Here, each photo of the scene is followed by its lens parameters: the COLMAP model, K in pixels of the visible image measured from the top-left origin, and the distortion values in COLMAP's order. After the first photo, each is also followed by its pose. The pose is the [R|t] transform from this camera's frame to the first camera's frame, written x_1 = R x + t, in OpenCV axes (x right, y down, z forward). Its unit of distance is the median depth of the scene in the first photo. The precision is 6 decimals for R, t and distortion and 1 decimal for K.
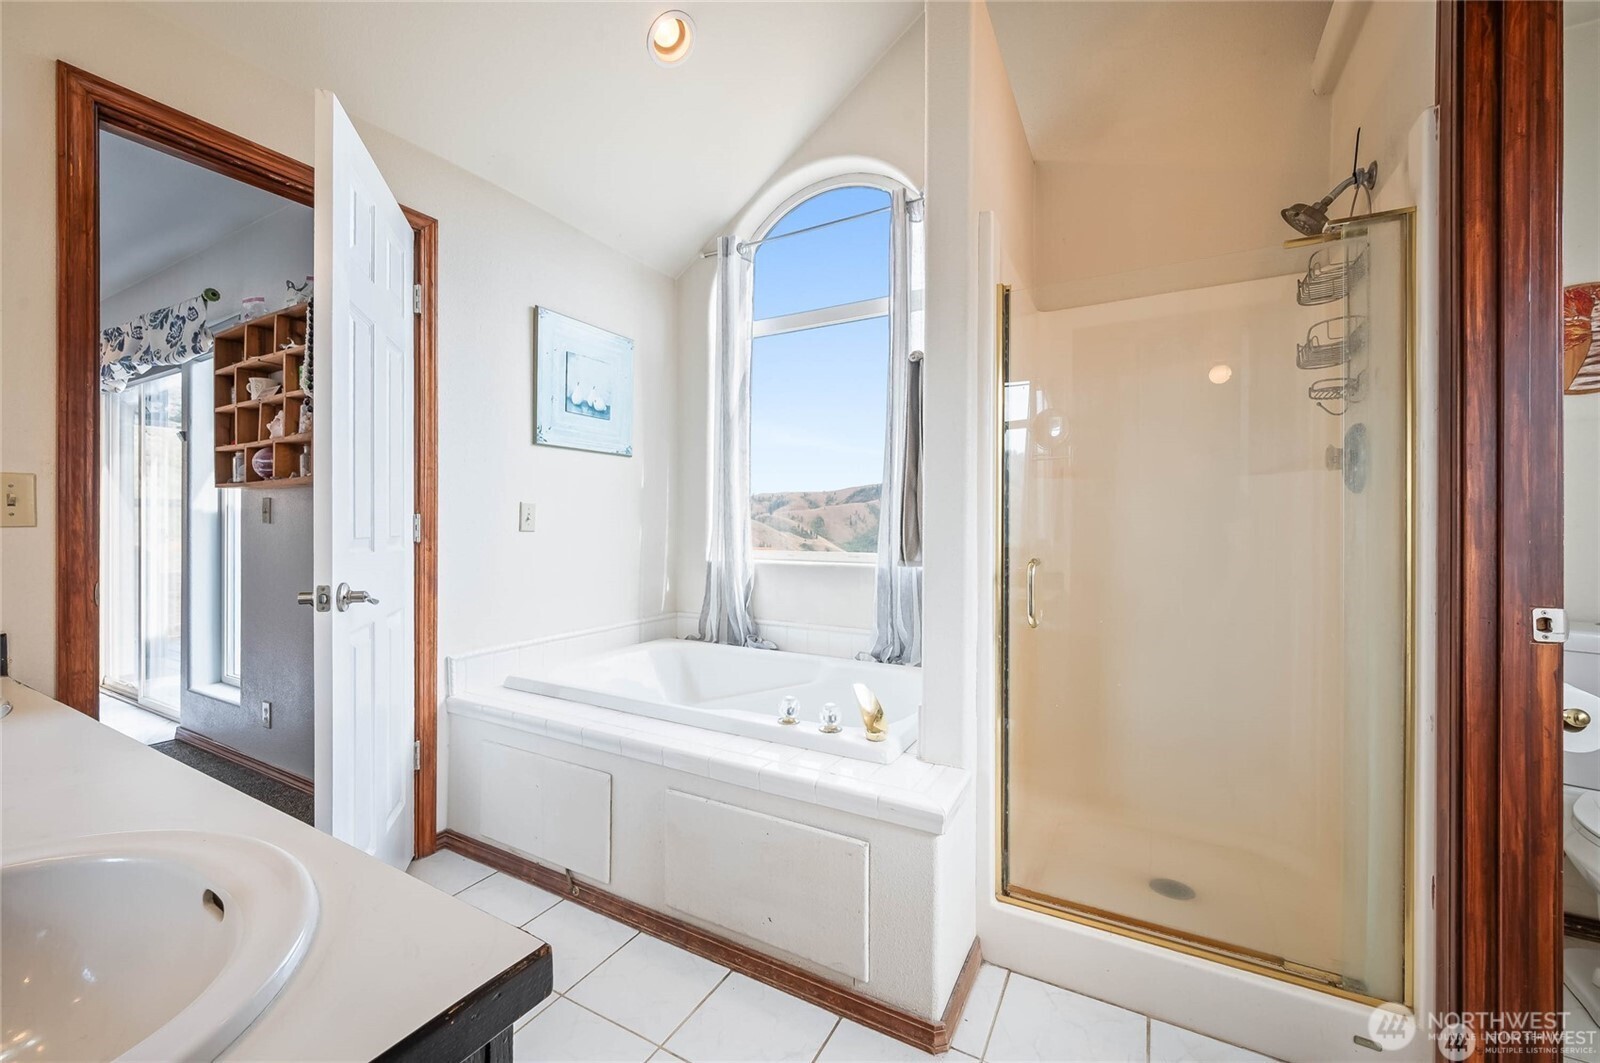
lens RADIAL K [[636.5, 0, 794.5], [0, 636.5, 526.2], [0, 0, 1]] dist [-0.006439, 0.000993]
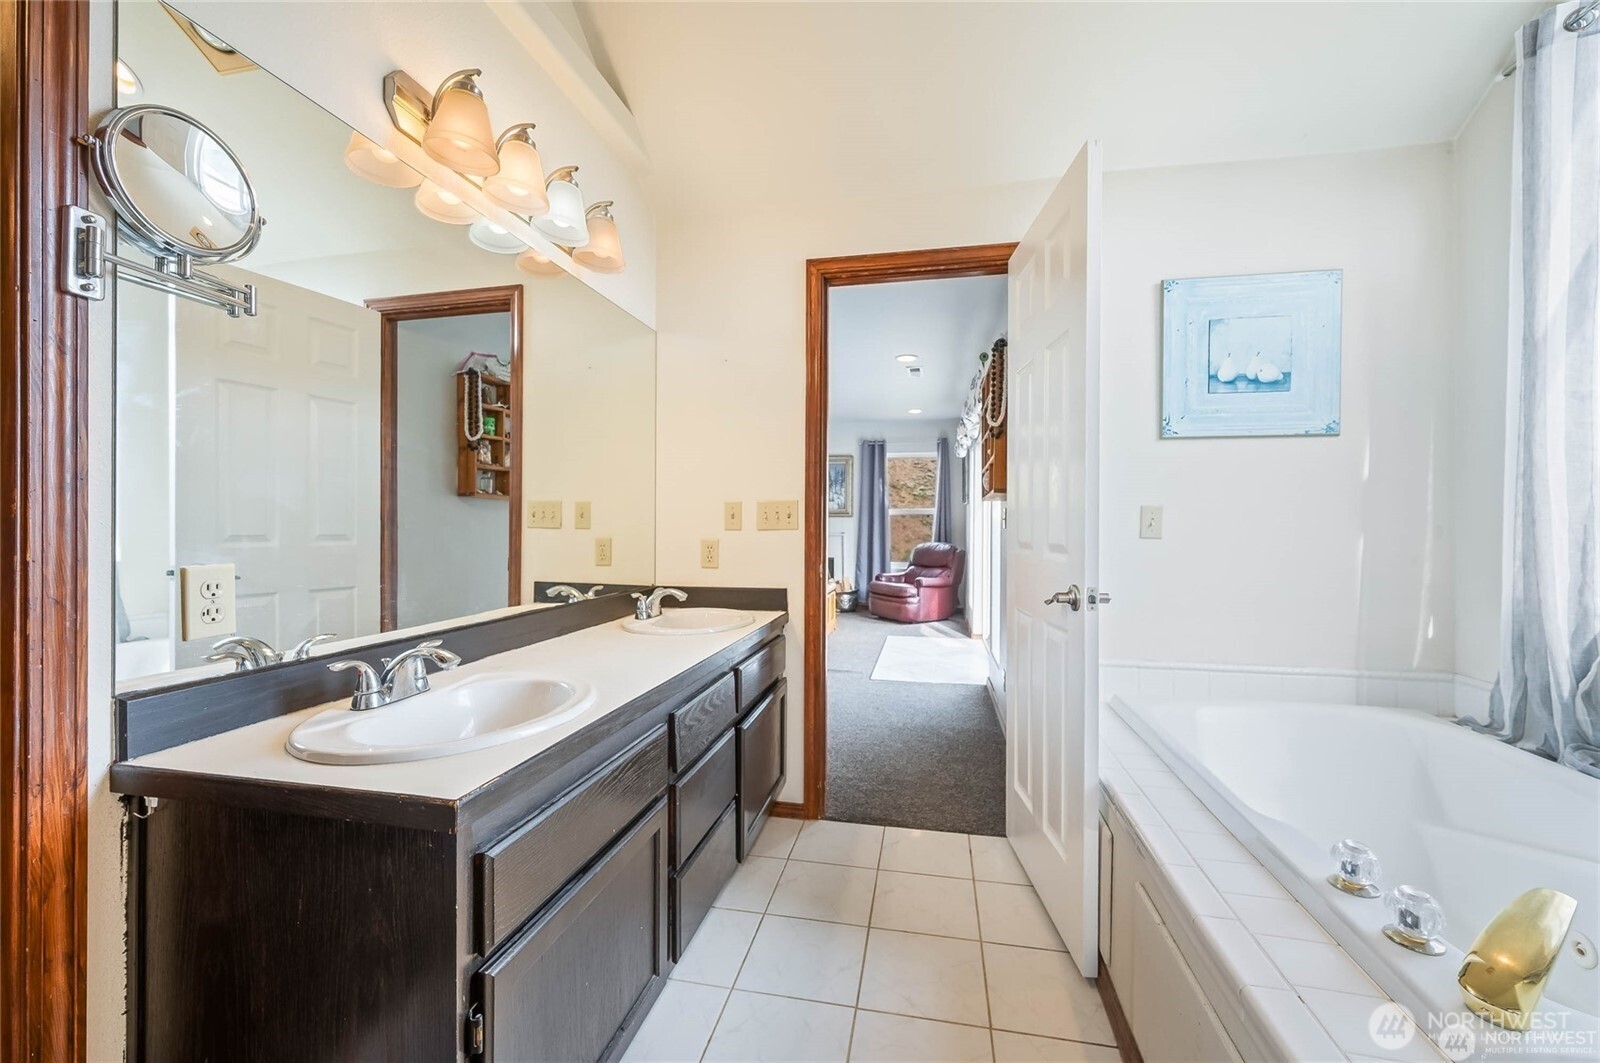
lens RADIAL K [[636.5, 0, 811.2], [0, 636.5, 524.1], [0, 0, 1]] dist [-0.006439, 0.000993]
pose [[0.304233, -0.003231, -0.952592, 0.251236], [-0.008253, 0.999948, -0.006028, -0.002336], [0.952562, 0.009696, 0.304191, 0.250782]]
